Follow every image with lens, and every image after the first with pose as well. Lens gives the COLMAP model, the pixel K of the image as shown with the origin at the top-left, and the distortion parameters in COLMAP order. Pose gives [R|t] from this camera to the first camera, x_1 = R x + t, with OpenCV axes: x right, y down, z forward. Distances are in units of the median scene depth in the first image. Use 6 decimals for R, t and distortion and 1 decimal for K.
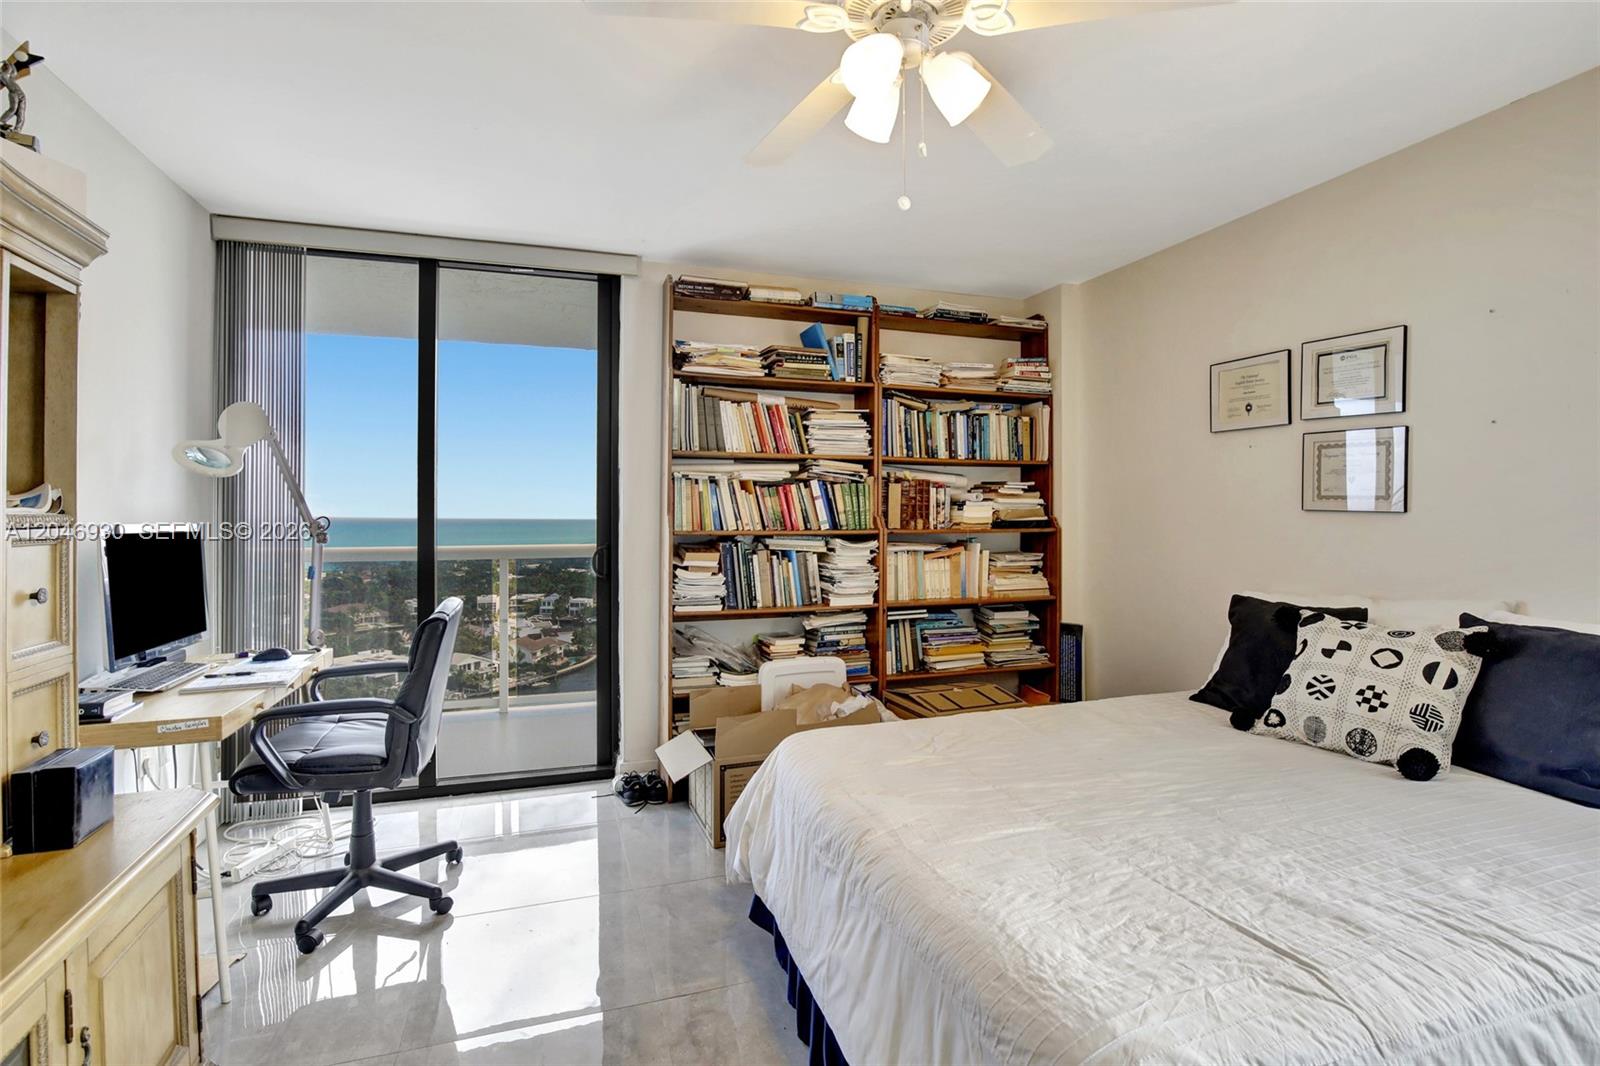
lens RADIAL K [[759.1, 0, 800.6], [0, 759.1, 505.6], [0, 0, 1]] dist [-0.028645, 0.010084]
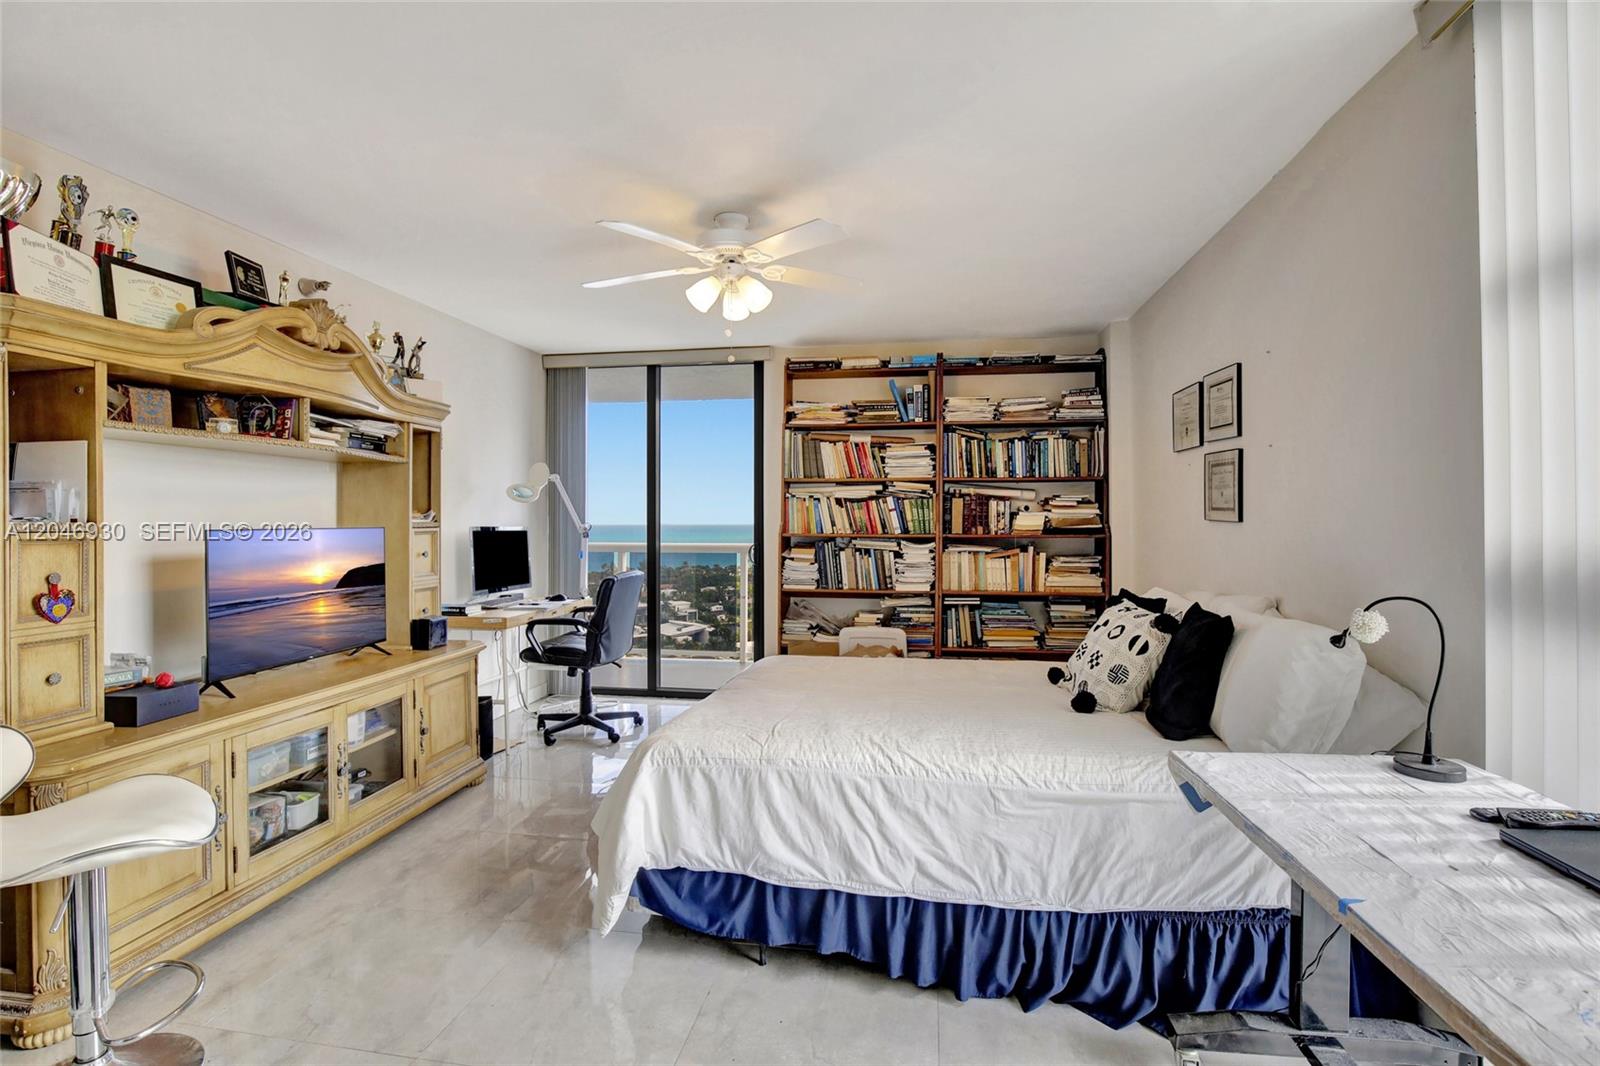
lens RADIAL K [[746.5, 0, 800.2], [0, 746.5, 514.0], [0, 0, 1]] dist [-0.024932, 0.000151]
pose [[0.878285, -0.003796, -0.478122, 0.509550], [0.004699, 0.999989, 0.000693, -0.005017], [0.478114, -0.002855, 0.878293, -0.237288]]
